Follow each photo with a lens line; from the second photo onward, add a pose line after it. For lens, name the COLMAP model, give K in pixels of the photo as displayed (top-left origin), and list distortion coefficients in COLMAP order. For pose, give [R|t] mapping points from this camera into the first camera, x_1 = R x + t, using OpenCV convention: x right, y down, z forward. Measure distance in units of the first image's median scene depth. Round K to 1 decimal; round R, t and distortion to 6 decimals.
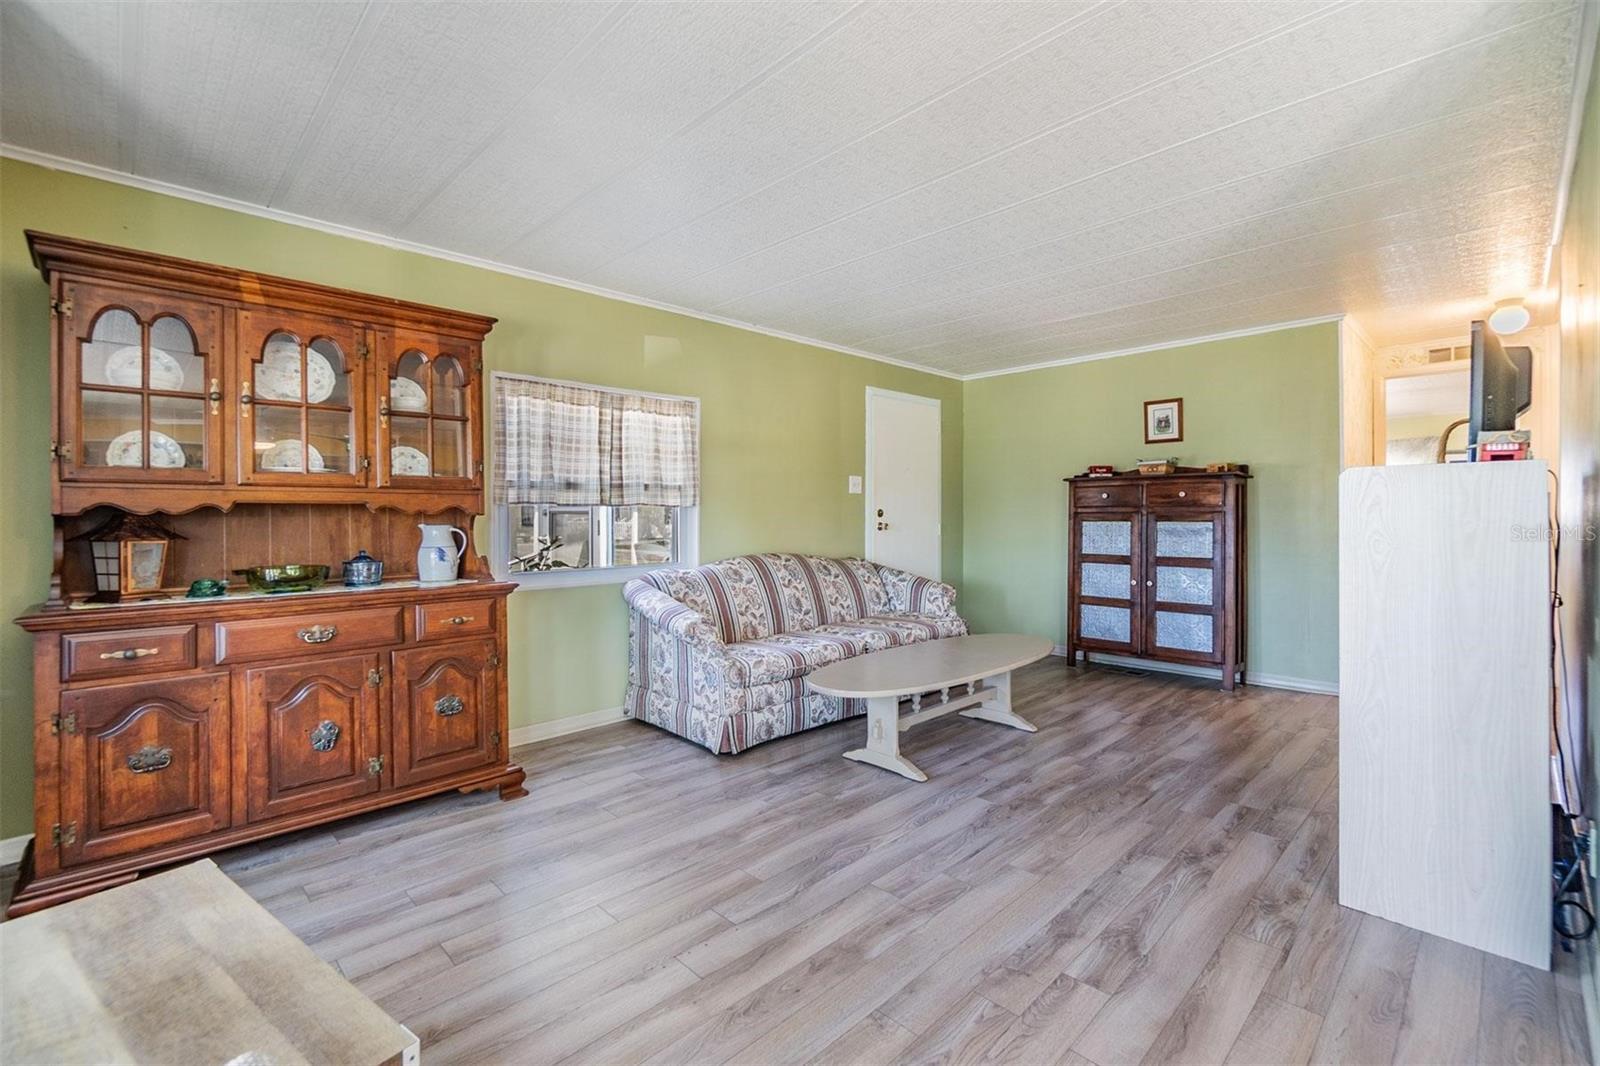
lens RADIAL K [[702.8, 0, 791.1], [0, 702.8, 513.1], [0, 0, 1]] dist [-0.003011, -0.000737]
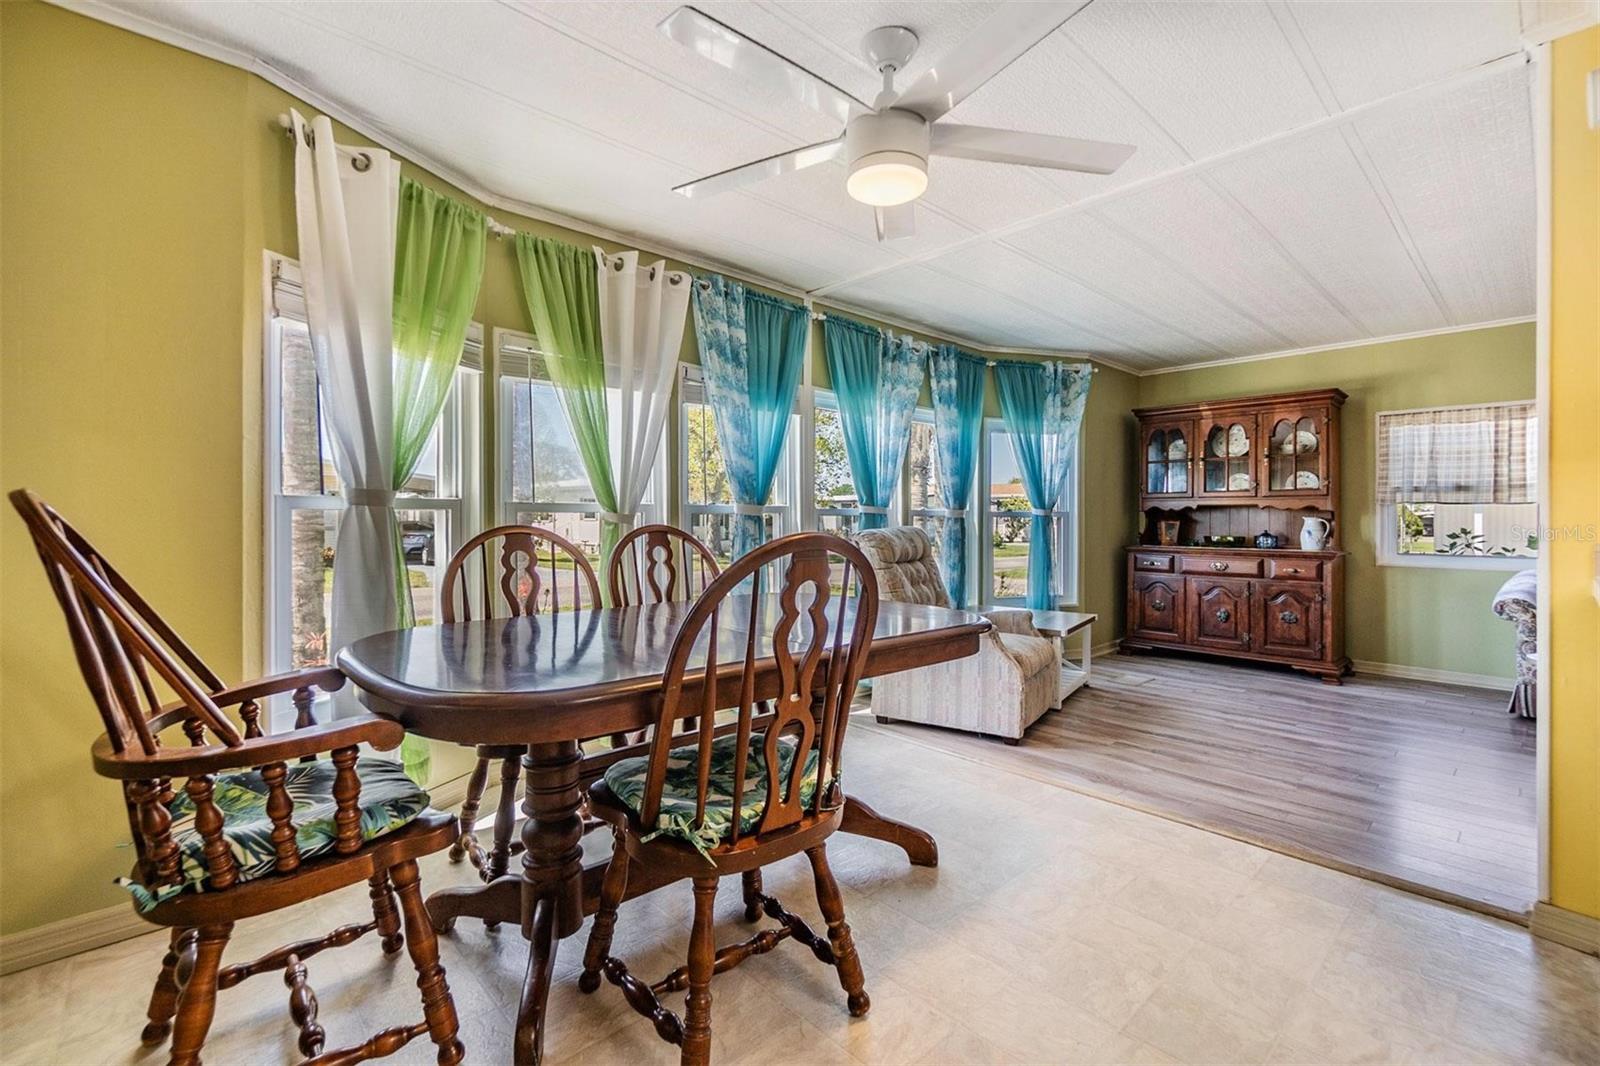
lens RADIAL K [[702.8, 0, 797.4], [0, 702.8, 511.5], [0, 0, 1]] dist [-0.003011, -0.000737]
pose [[-0.020575, -0.003139, -0.999783, 0.933053], [-0.002244, 0.999993, -0.003094, 0.008902], [0.999786, 0.002179, -0.020582, -0.151525]]
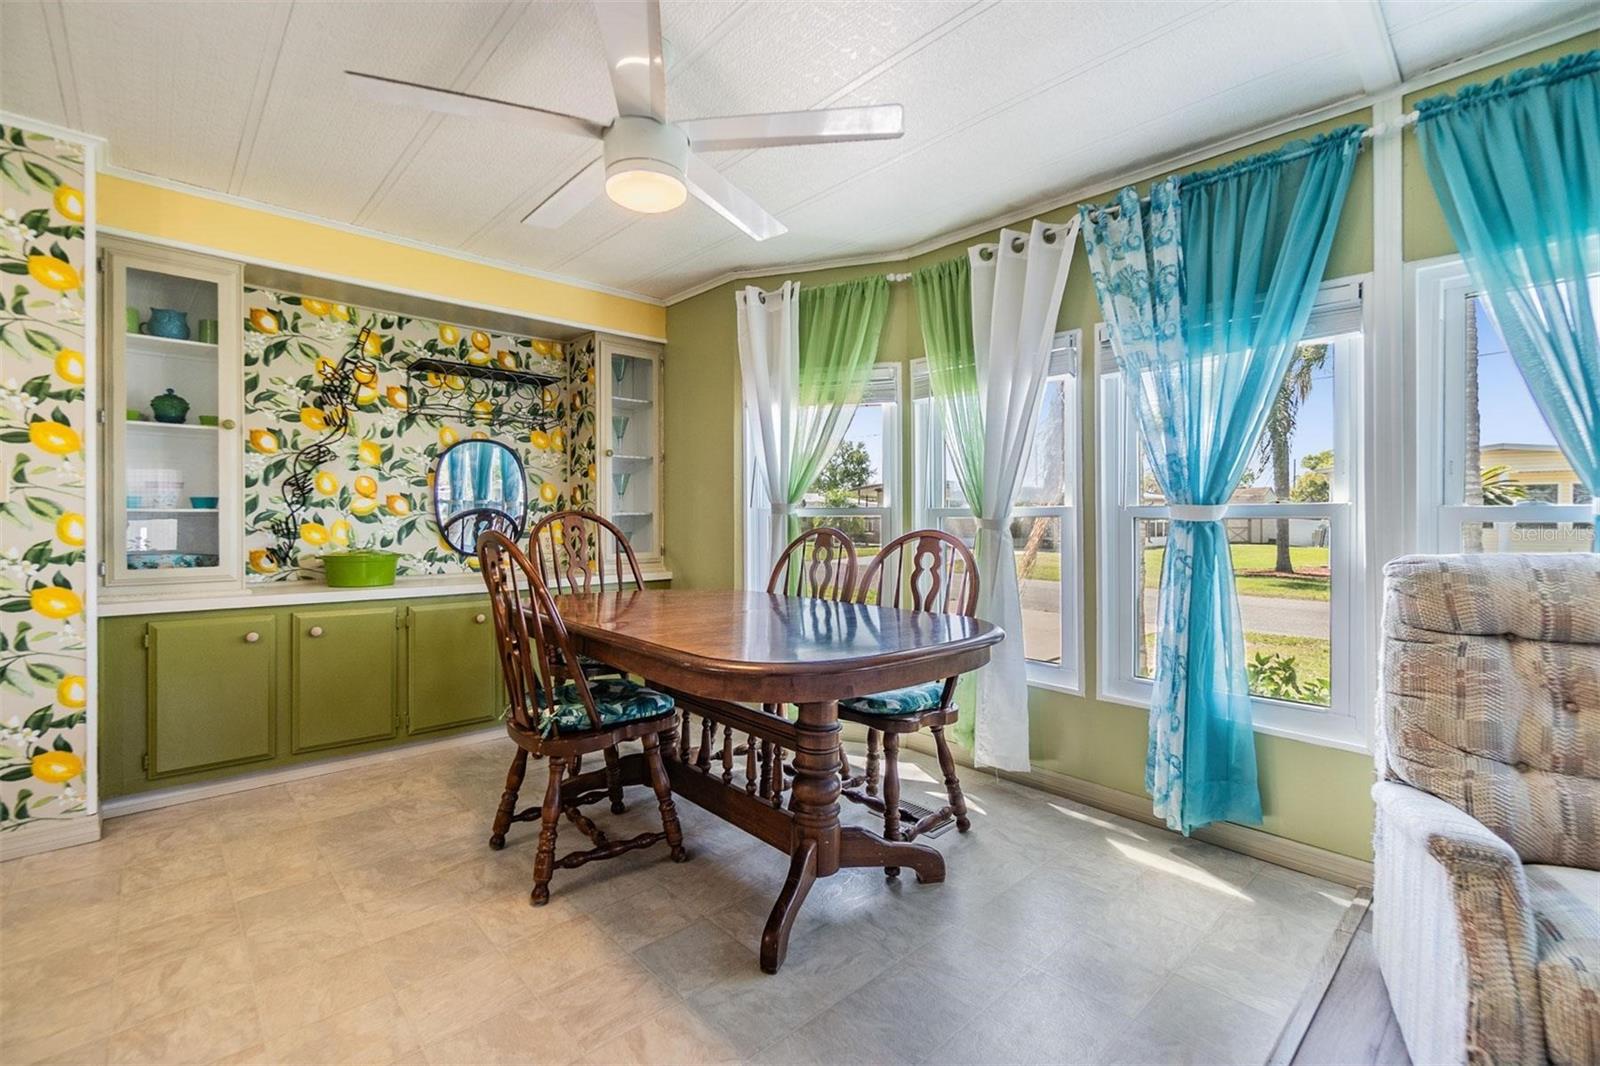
lens RADIAL K [[702.8, 0, 784.8], [0, 702.8, 523.8], [0, 0, 1]] dist [-0.003011, -0.000737]
pose [[-0.999617, -0.000368, 0.027669, 0.334102], [-0.000164, 0.999973, 0.007375, 0.009371], [-0.027671, 0.007368, -0.999590, 0.388932]]
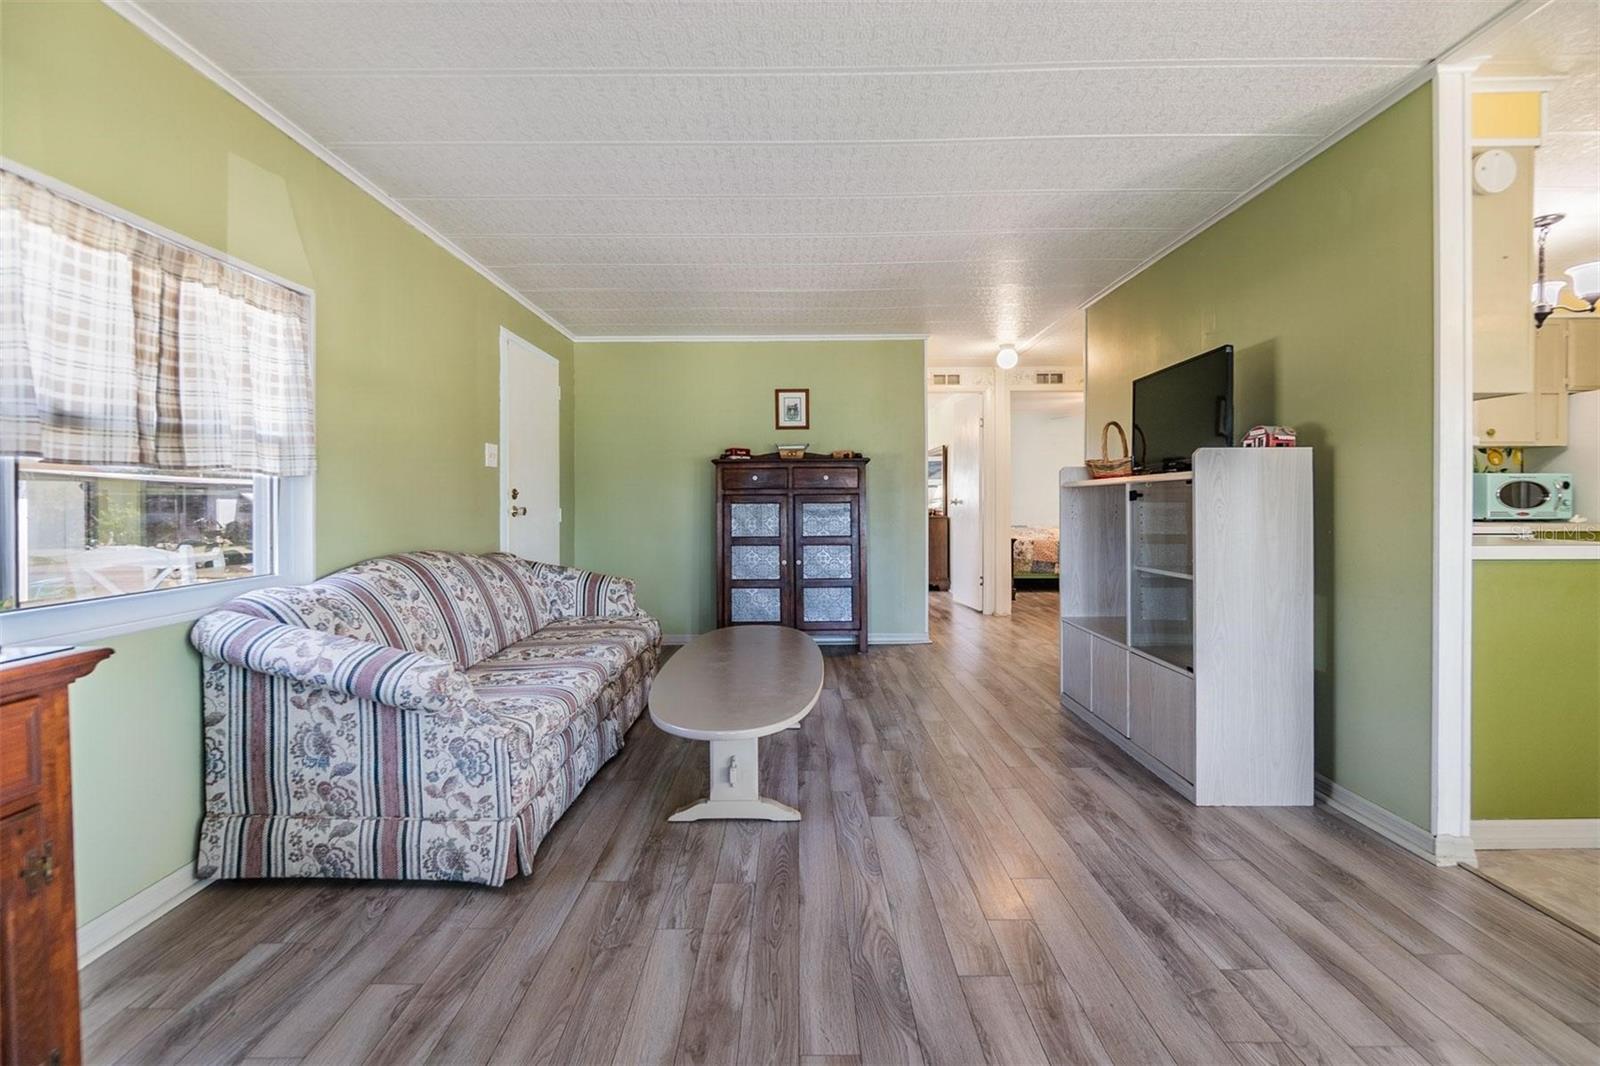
lens RADIAL K [[702.8, 0, 795.6], [0, 702.8, 507.8], [0, 0, 1]] dist [-0.003011, -0.000737]
pose [[0.696118, -0.005820, 0.717904, -0.302385], [0.002191, 0.999980, 0.005983, 0.015791], [-0.717924, -0.002592, 0.696117, 0.342812]]
